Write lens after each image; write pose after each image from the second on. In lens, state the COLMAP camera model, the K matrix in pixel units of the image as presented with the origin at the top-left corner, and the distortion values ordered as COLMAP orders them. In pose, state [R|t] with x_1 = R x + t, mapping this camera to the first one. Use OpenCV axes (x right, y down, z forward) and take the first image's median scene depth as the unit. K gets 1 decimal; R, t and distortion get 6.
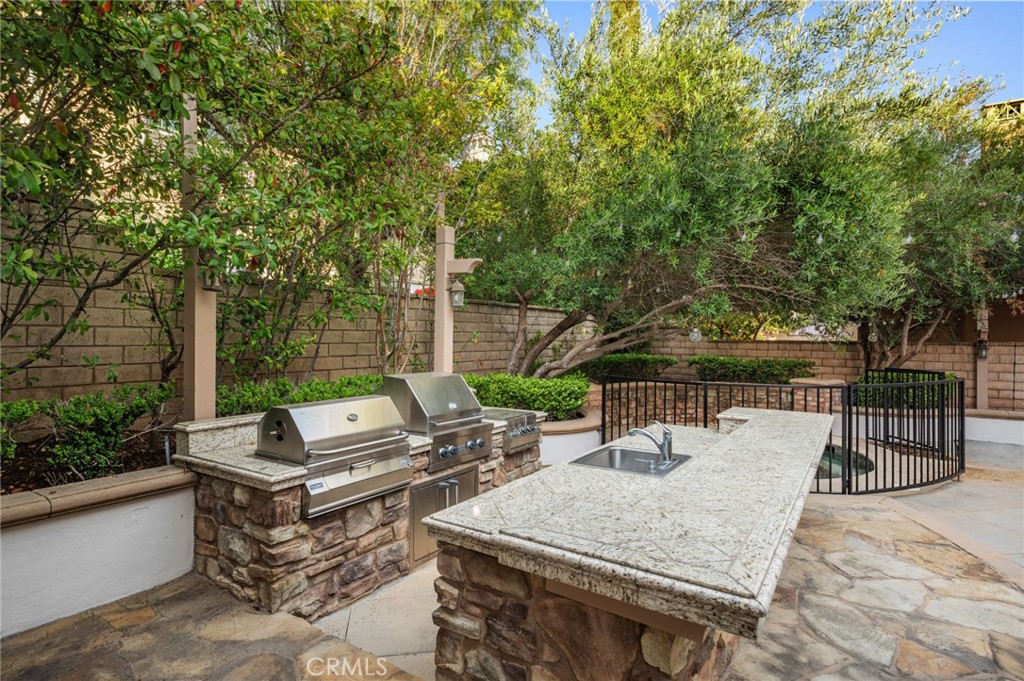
lens RADIAL K [[530.4, 0, 509.1], [0, 530.4, 339.2], [0, 0, 1]] dist [-0.000238, 0.000315]
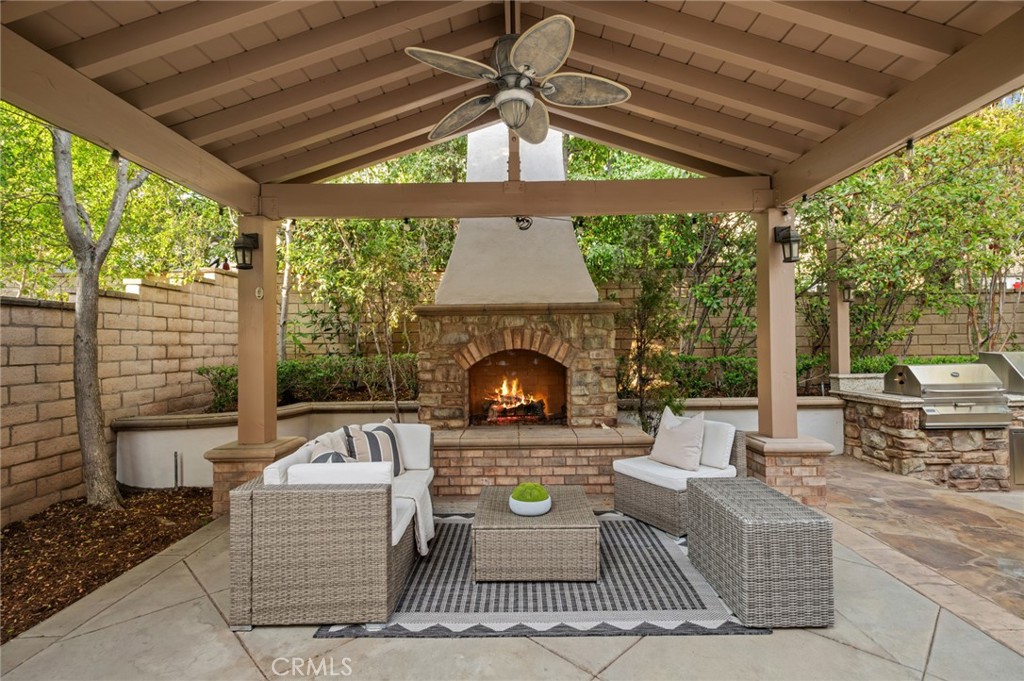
lens RADIAL K [[472.5, 0, 518.6], [0, 472.5, 339.9], [0, 0, 1]] dist [0.005042, -0.001230]
pose [[0.551579, -0.023250, -0.833799, 0.149520], [0.011779, 0.999729, -0.020085, 0.053983], [0.834040, 0.001257, 0.551703, -0.776949]]
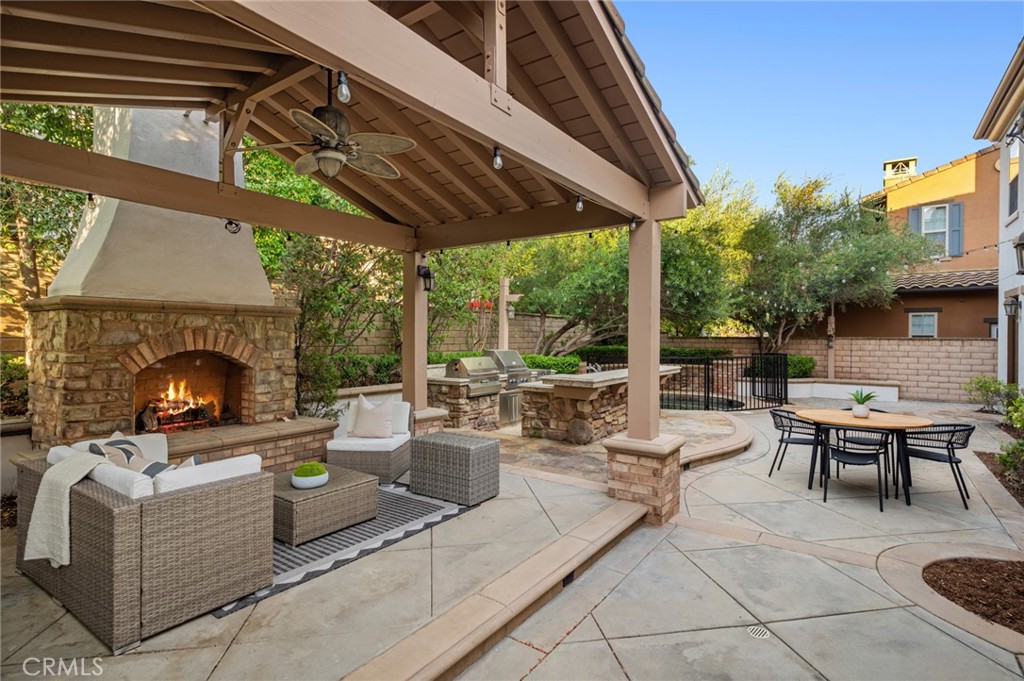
lens RADIAL K [[503.6, 0, 508.2], [0, 503.6, 337.6], [0, 0, 1]] dist [0.004241, 0.000512]
pose [[0.999493, -0.001780, -0.031794, -0.072931], [0.001669, 0.999992, -0.003501, 0.027287], [0.031800, 0.003446, 0.999488, -1.347693]]
